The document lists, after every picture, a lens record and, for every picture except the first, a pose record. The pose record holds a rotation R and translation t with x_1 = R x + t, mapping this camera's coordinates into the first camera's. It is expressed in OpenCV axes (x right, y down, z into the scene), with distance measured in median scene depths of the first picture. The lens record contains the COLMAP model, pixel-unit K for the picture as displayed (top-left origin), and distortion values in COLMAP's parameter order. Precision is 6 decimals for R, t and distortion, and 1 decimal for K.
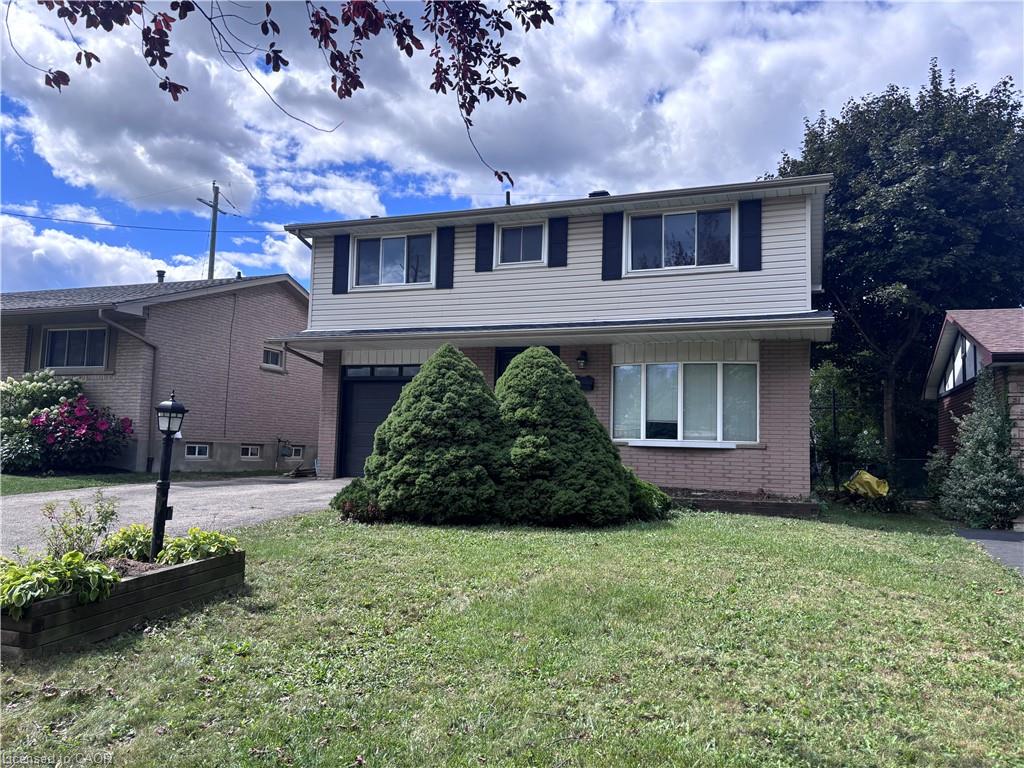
lens RADIAL K [[808.7, 0, 517.4], [0, 808.7, 391.1], [0, 0, 1]] dist [0.037930, -0.071152]
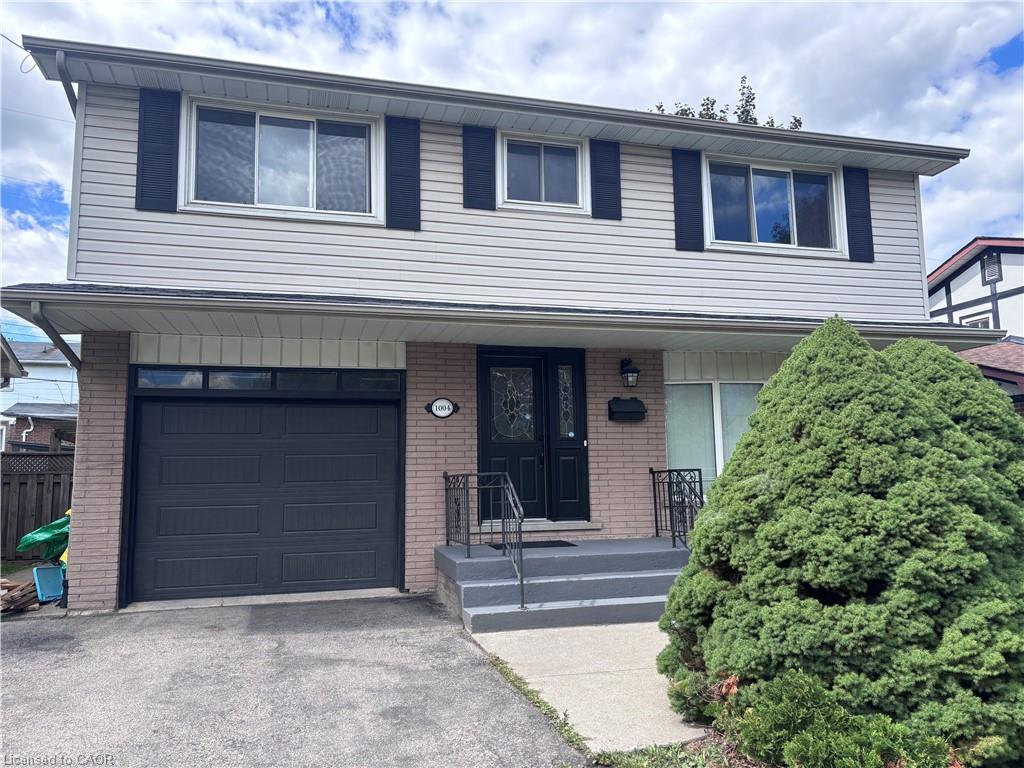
lens RADIAL K [[808.7, 0, 516.5], [0, 808.7, 381.4], [0, 0, 1]] dist [0.037930, -0.071152]
pose [[0.790328, 0.035718, 0.611643, -0.348355], [-0.008321, 0.998833, -0.047576, -0.000899], [-0.612628, 0.032511, 0.789702, 0.520282]]
